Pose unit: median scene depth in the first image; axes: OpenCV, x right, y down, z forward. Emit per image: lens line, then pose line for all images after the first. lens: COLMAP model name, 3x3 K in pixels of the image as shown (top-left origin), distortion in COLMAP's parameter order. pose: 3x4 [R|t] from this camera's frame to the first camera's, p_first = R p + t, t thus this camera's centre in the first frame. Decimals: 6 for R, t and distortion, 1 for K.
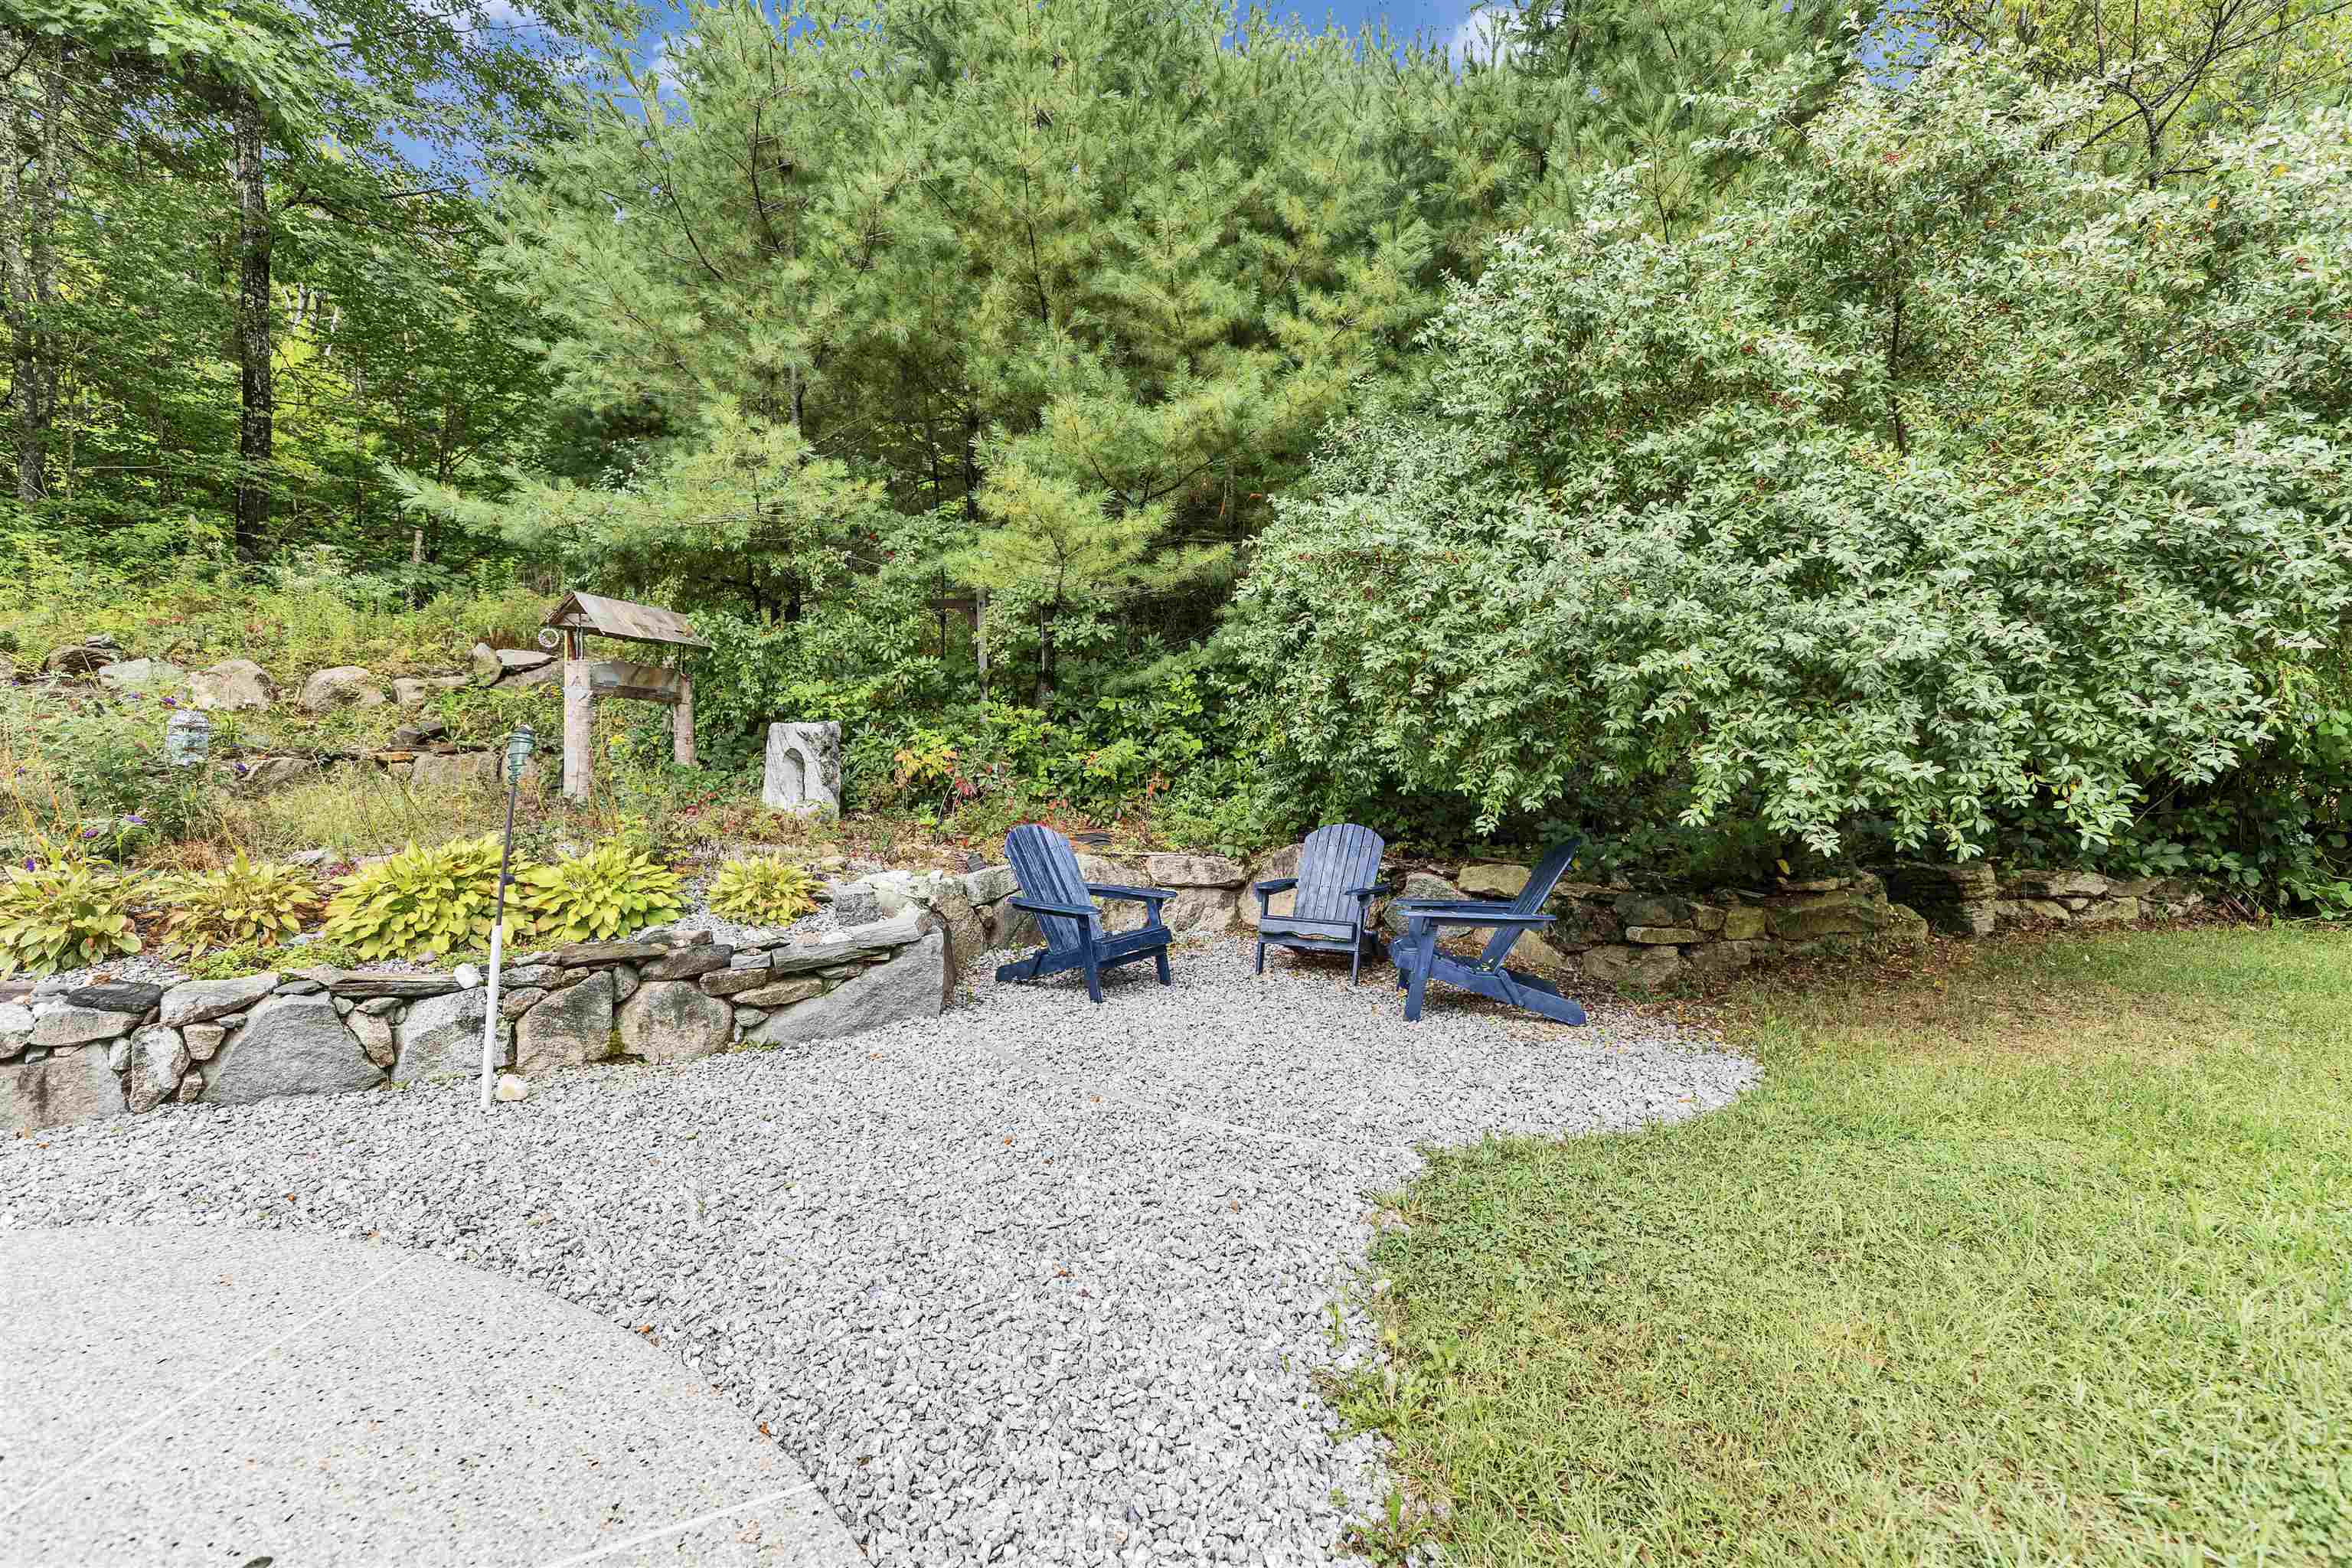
lens RADIAL K [[1054.3, 0, 1176.6], [0, 1054.3, 777.1], [0, 0, 1]] dist [0.002096, -0.000258]
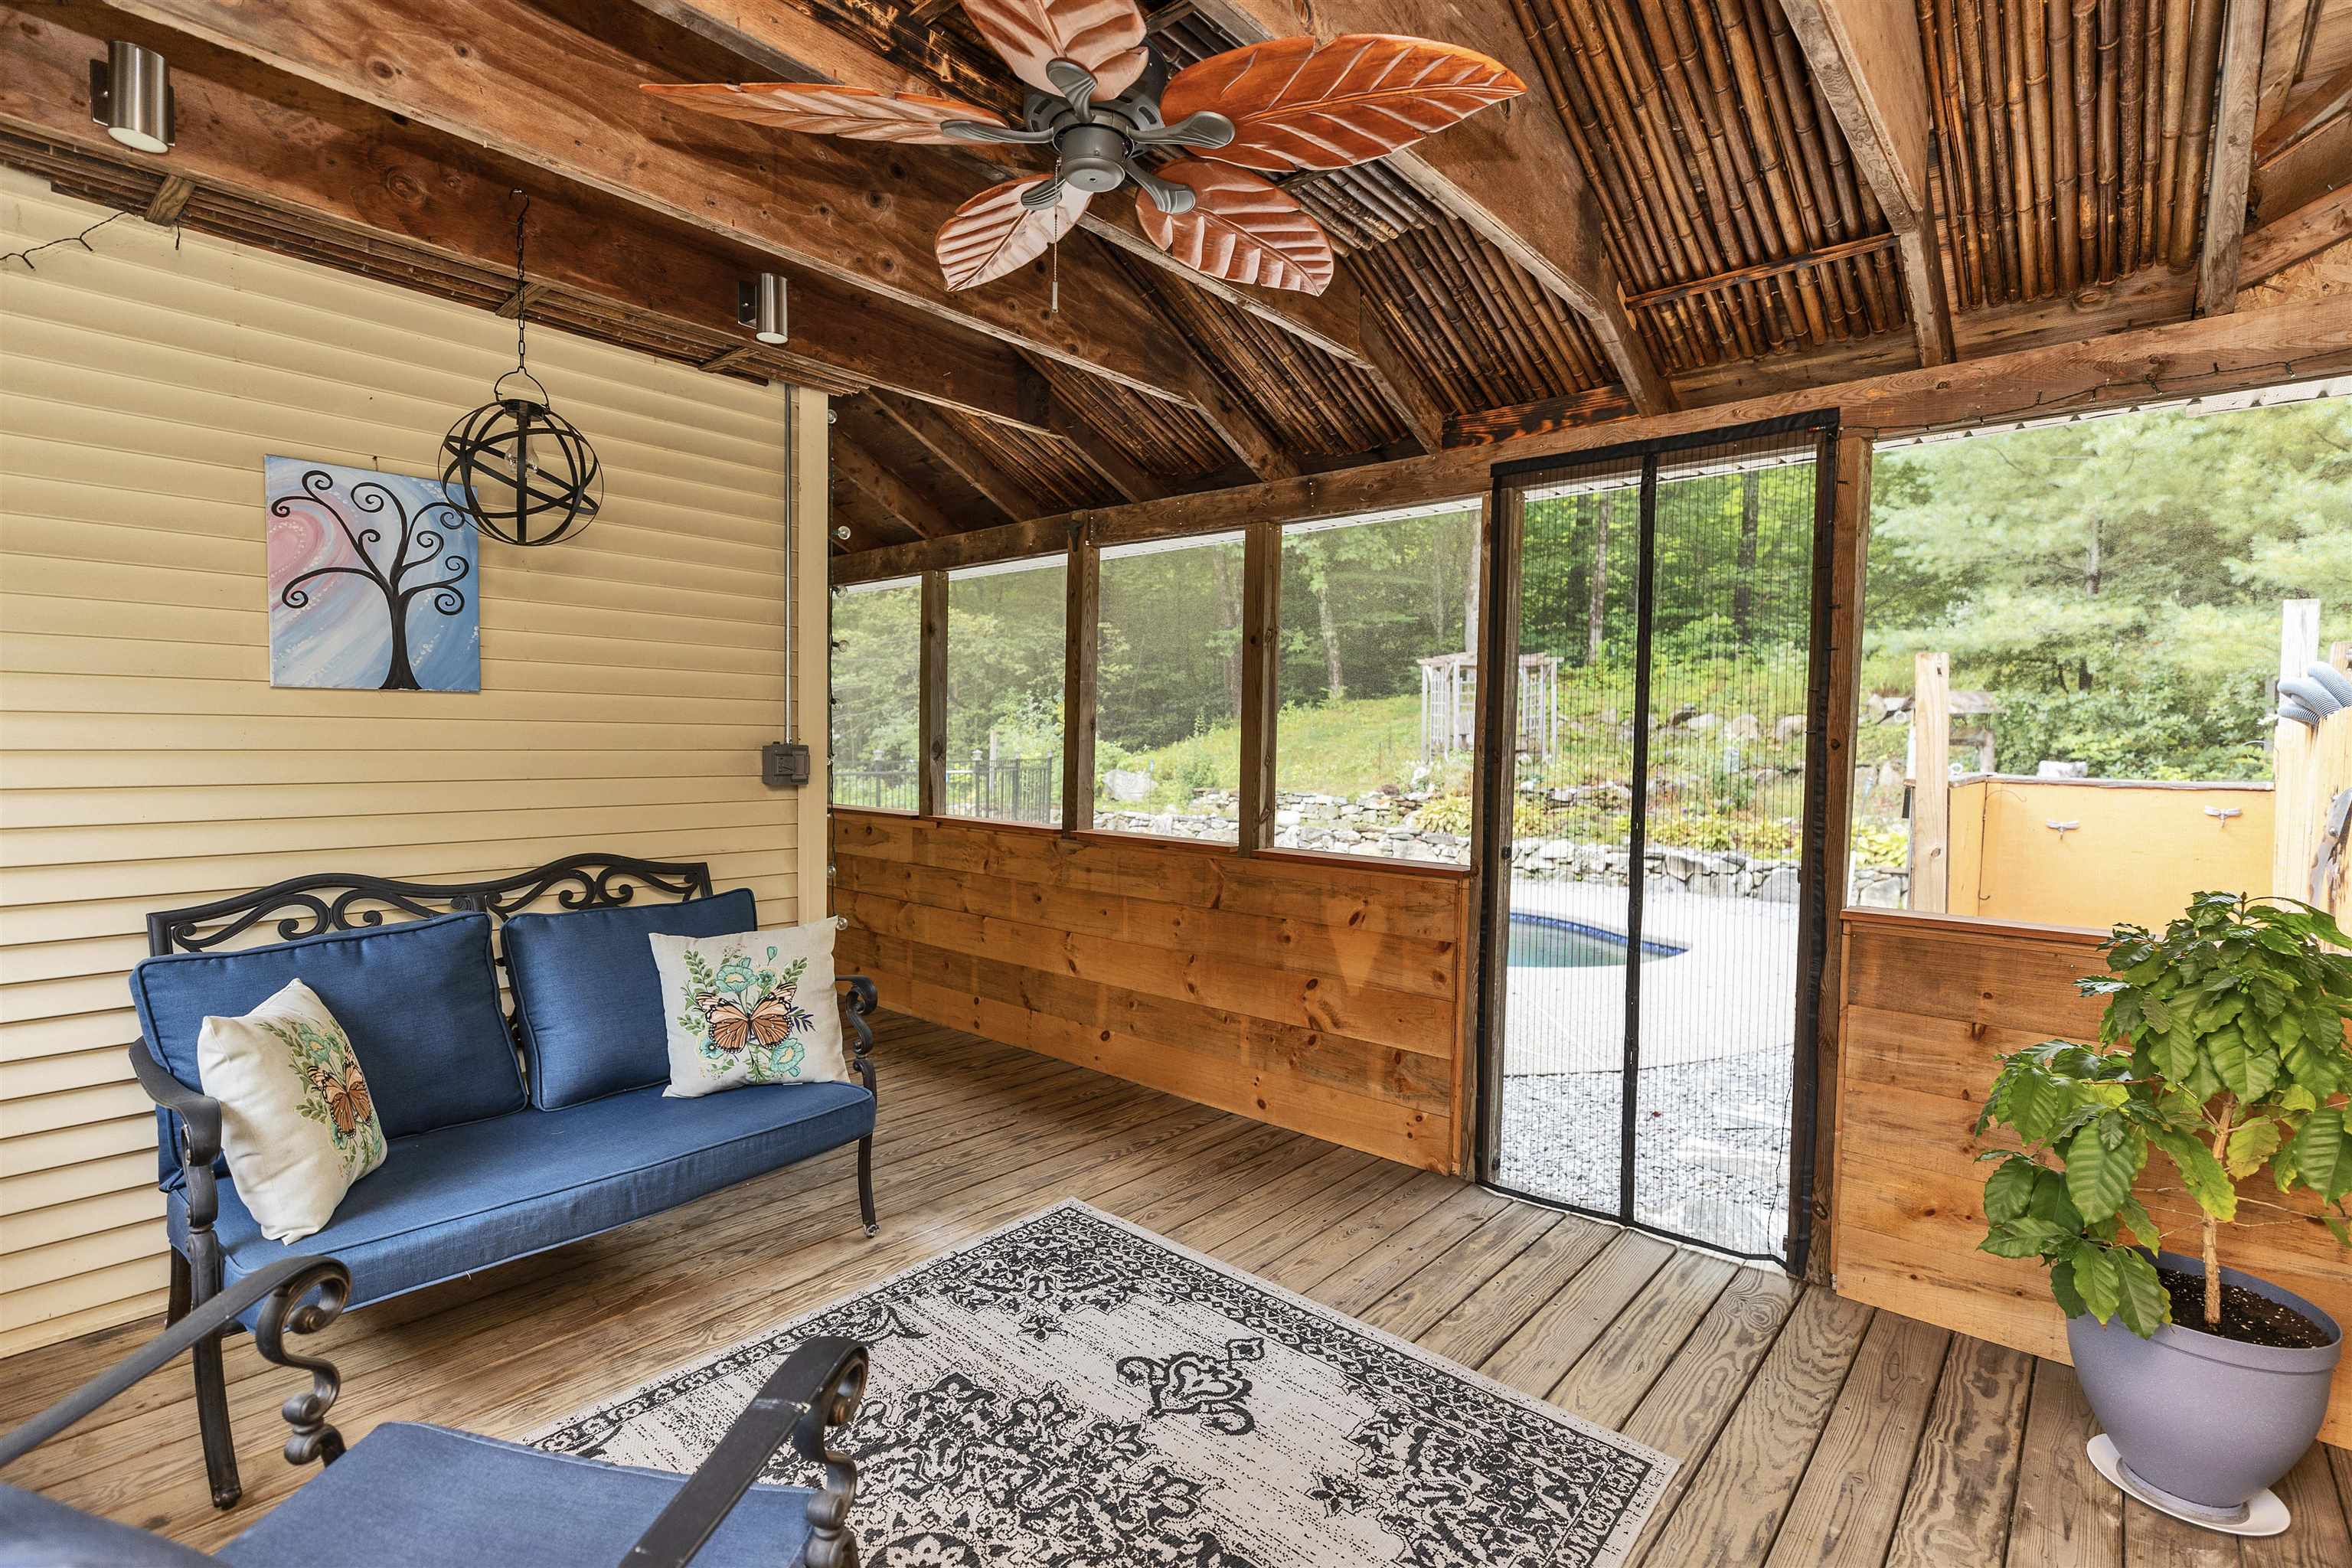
lens RADIAL K [[1087.1, 0, 1167.5], [0, 1087.1, 789.4], [0, 0, 1]] dist [0.002626, 0.000001]
pose [[0.385998, 0.057676, -0.920695, 0.599510], [-0.025428, 0.998330, 0.051879, -0.058078], [0.922149, 0.003386, 0.386820, -0.827275]]
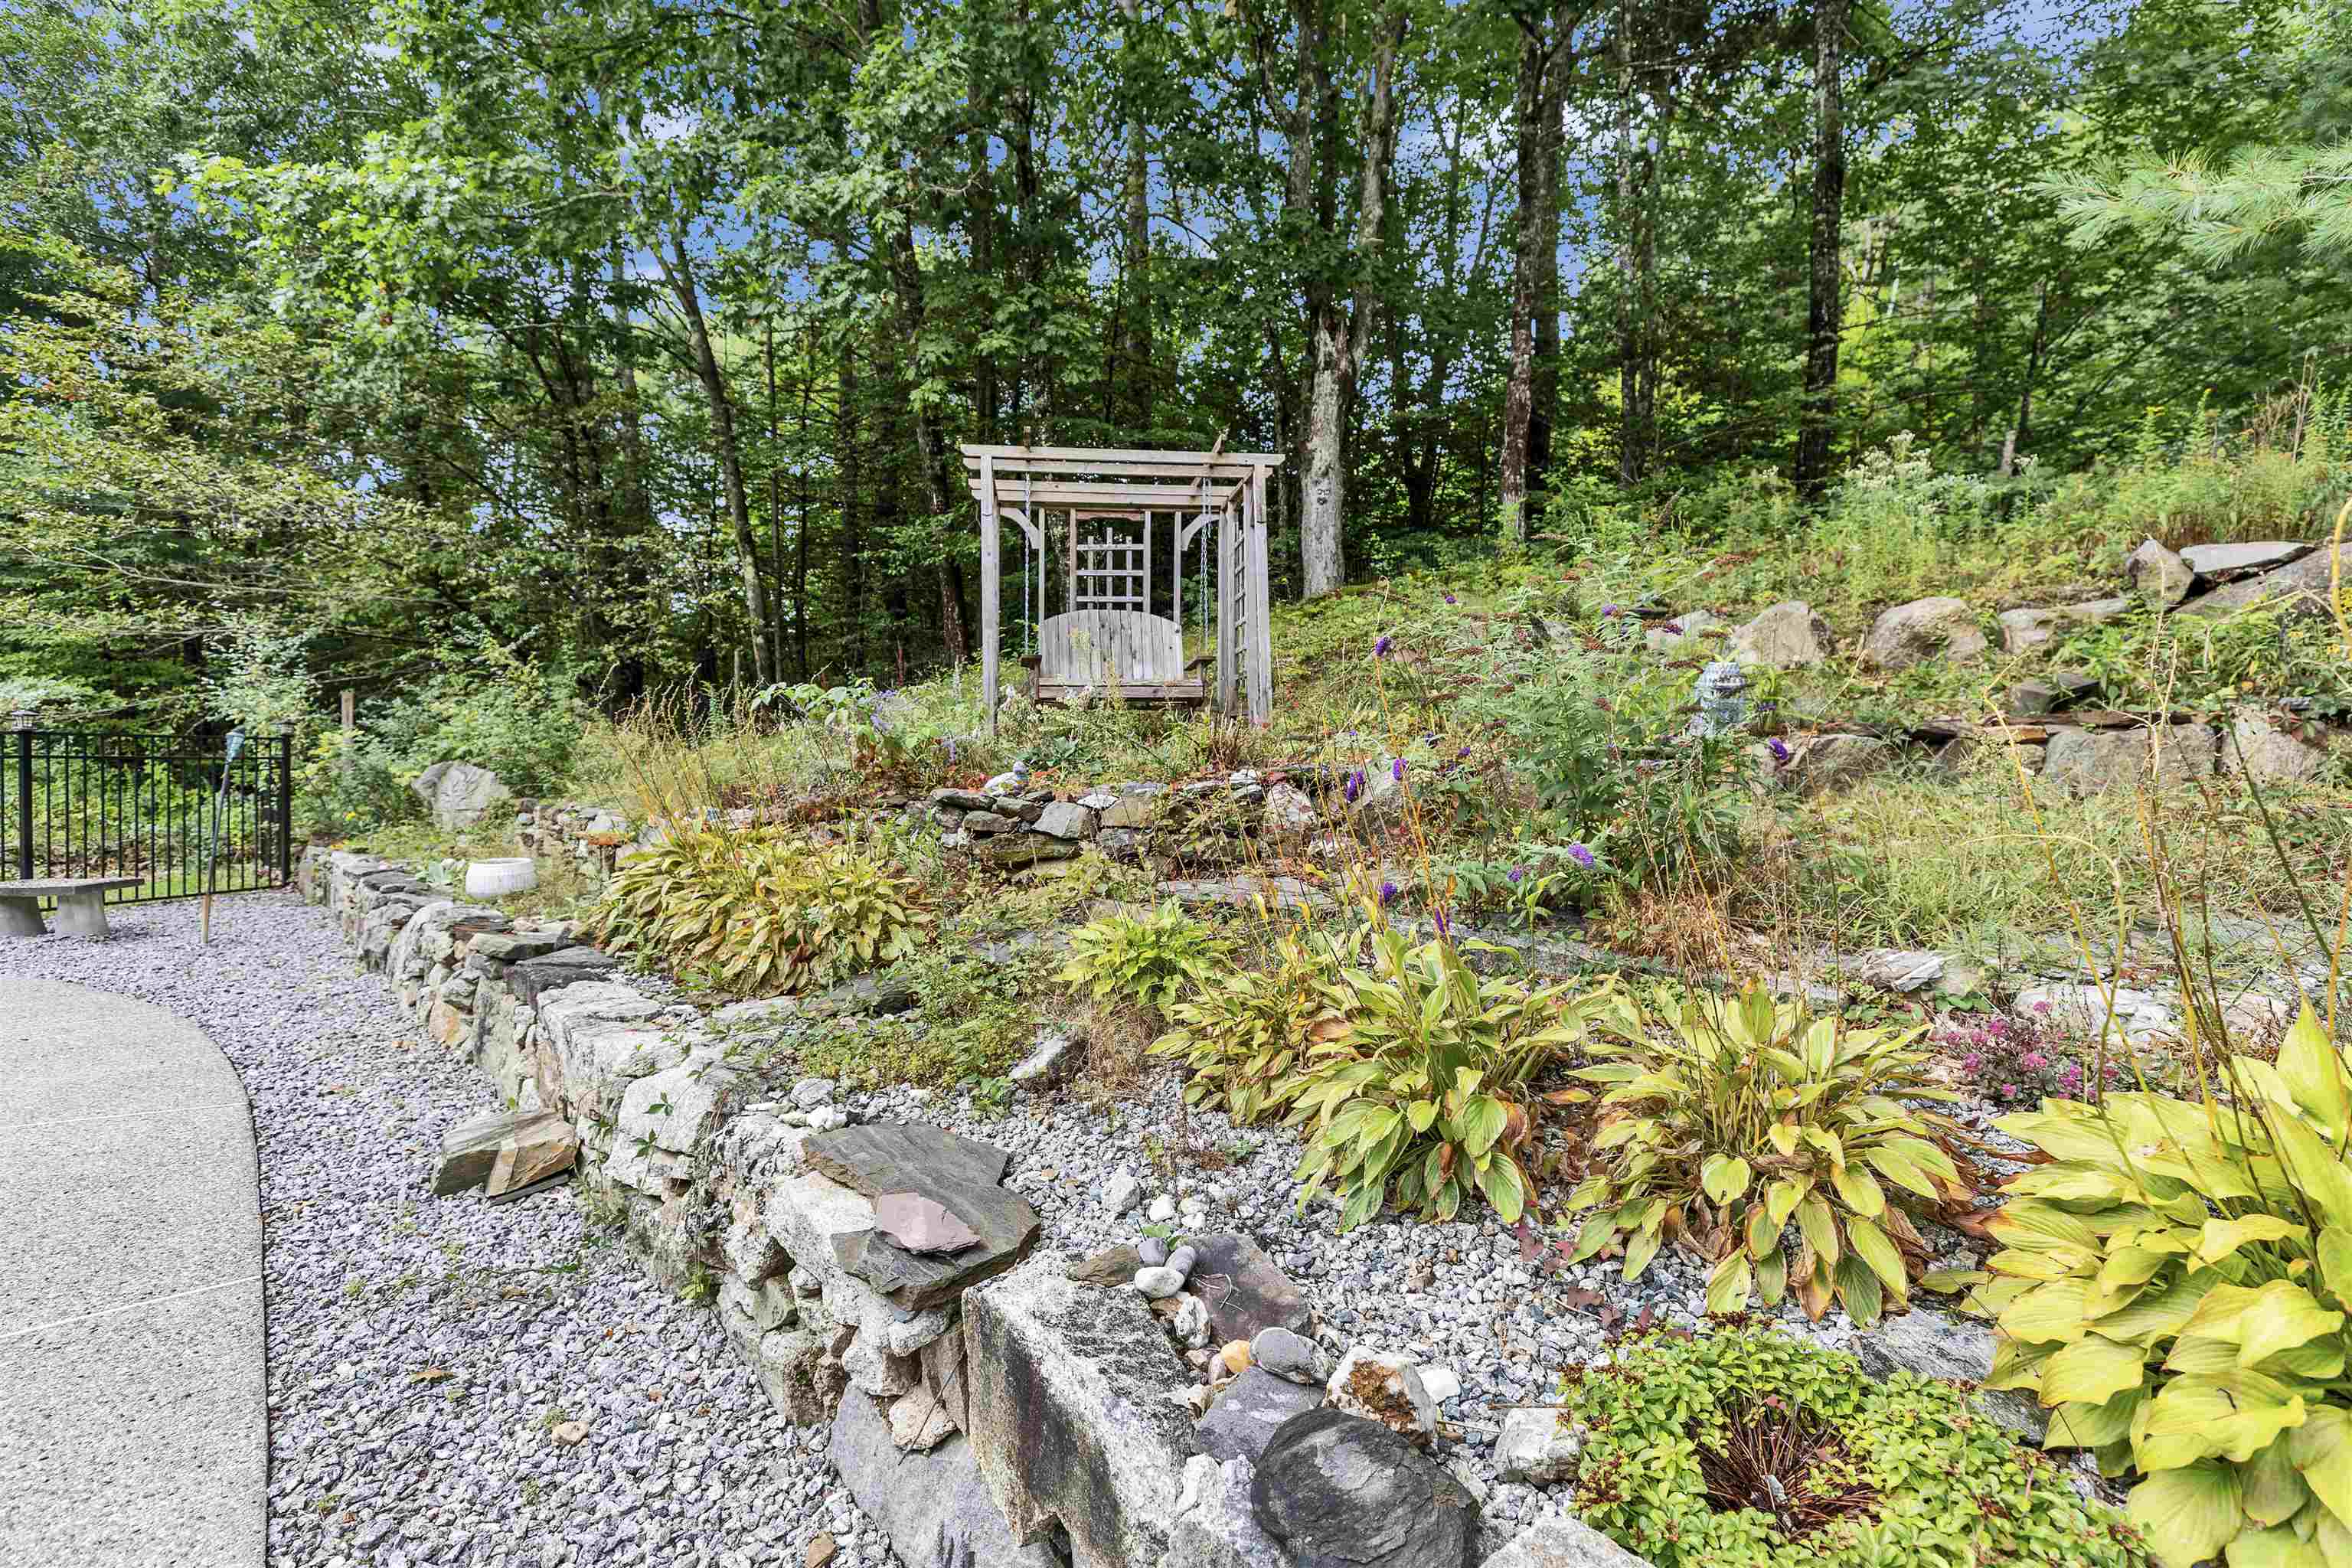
lens RADIAL K [[1087.1, 0, 1167.5], [0, 1087.1, 789.4], [0, 0, 1]] dist [0.002626, 0.000001]
pose [[0.318735, 0.042585, -0.946887, -0.344144], [-0.019929, 0.999070, 0.038224, -0.002836], [0.947634, 0.006687, 0.319287, 0.395463]]
